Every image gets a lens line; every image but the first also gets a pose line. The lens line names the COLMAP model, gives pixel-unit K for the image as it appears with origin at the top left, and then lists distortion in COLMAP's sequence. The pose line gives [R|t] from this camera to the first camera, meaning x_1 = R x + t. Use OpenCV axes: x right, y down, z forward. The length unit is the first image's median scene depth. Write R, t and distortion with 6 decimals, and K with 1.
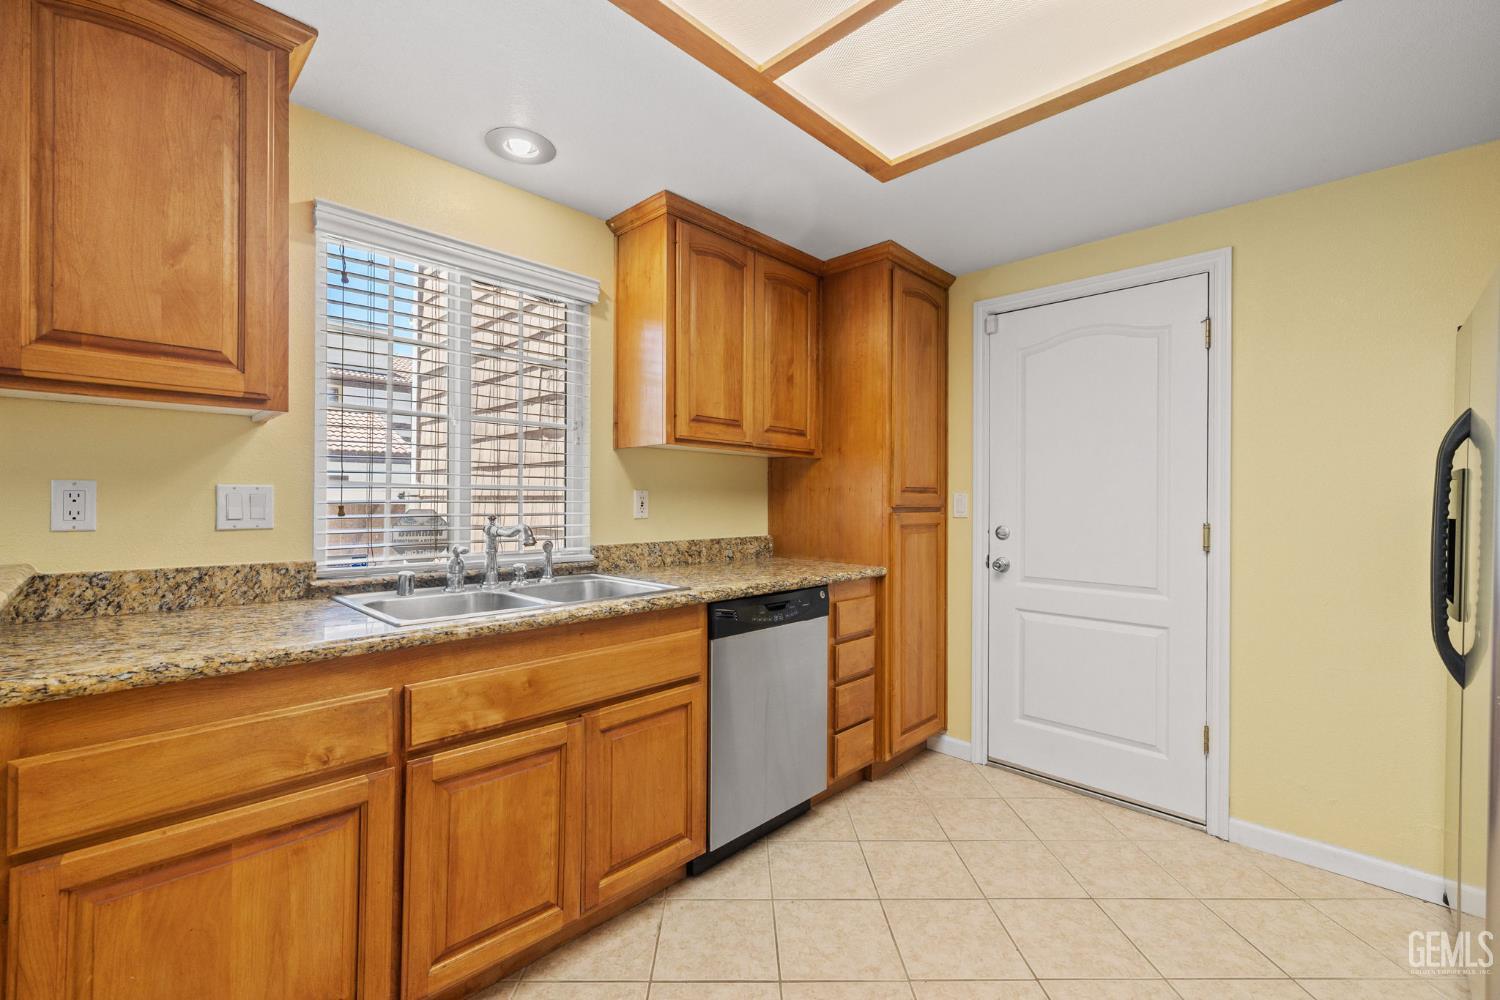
lens RADIAL K [[635.6, 0, 750.0], [0, 635.6, 500.0], [0, 0, 1]] dist [0.000499, 0.000211]
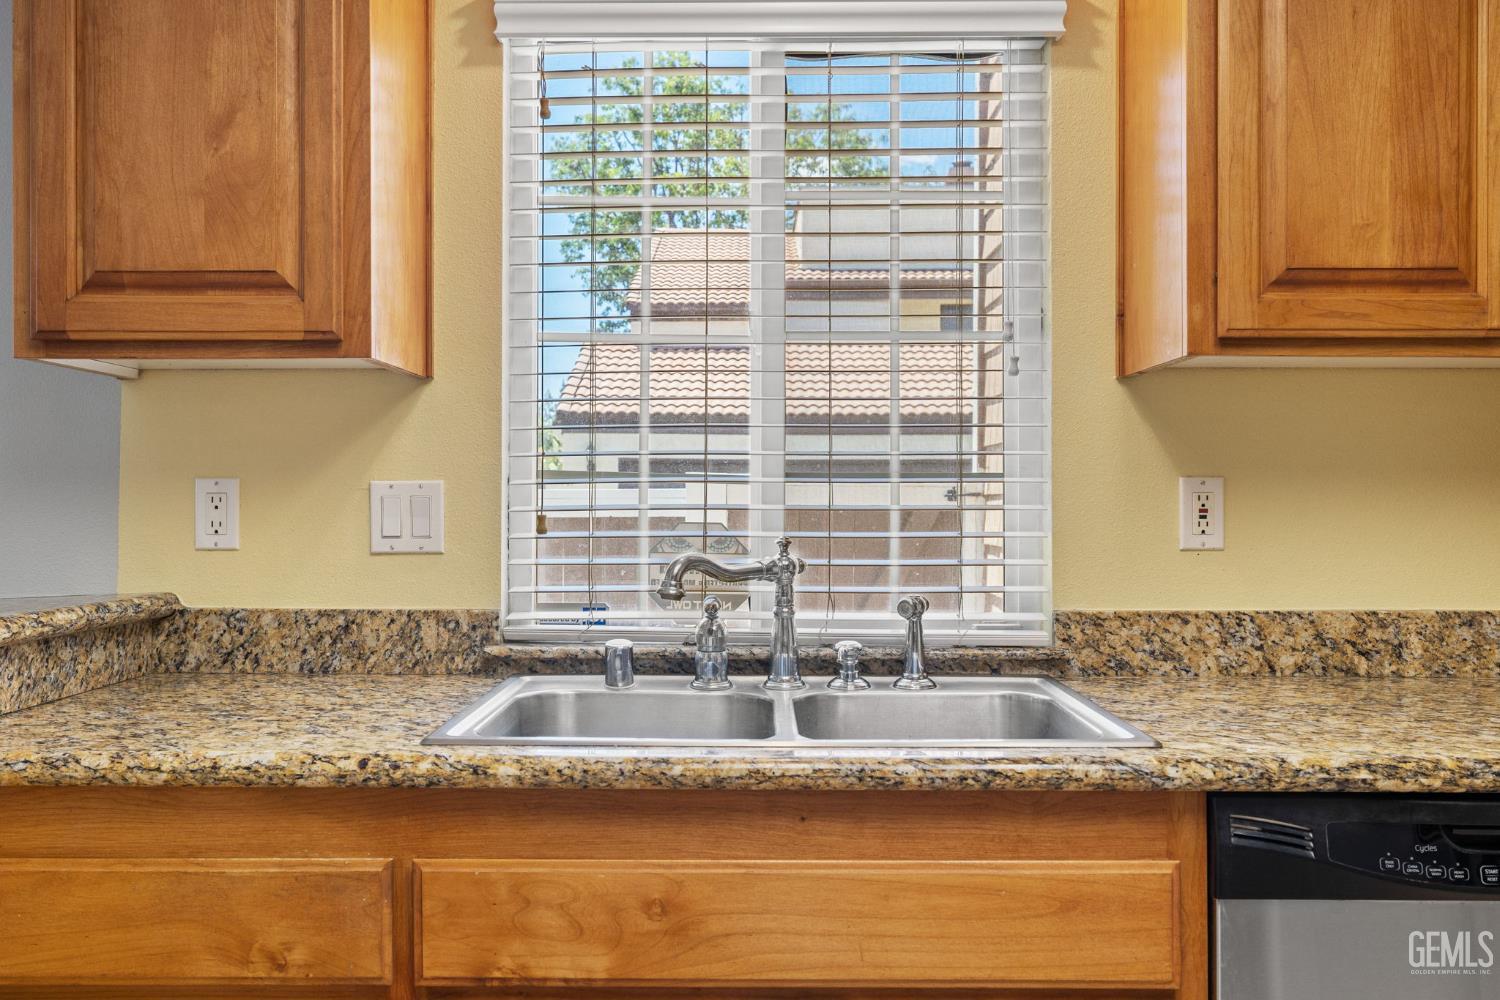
lens RADIAL K [[1292.6, 0, 773.8], [0, 1292.6, 500.7], [0, 0, 1]] dist [0.002246, 0.001256]
pose [[0.681515, -0.003524, -0.731796, 0.378630], [0.003755, 0.999992, -0.001318, -0.001722], [0.731795, -0.001849, 0.681523, 0.417898]]
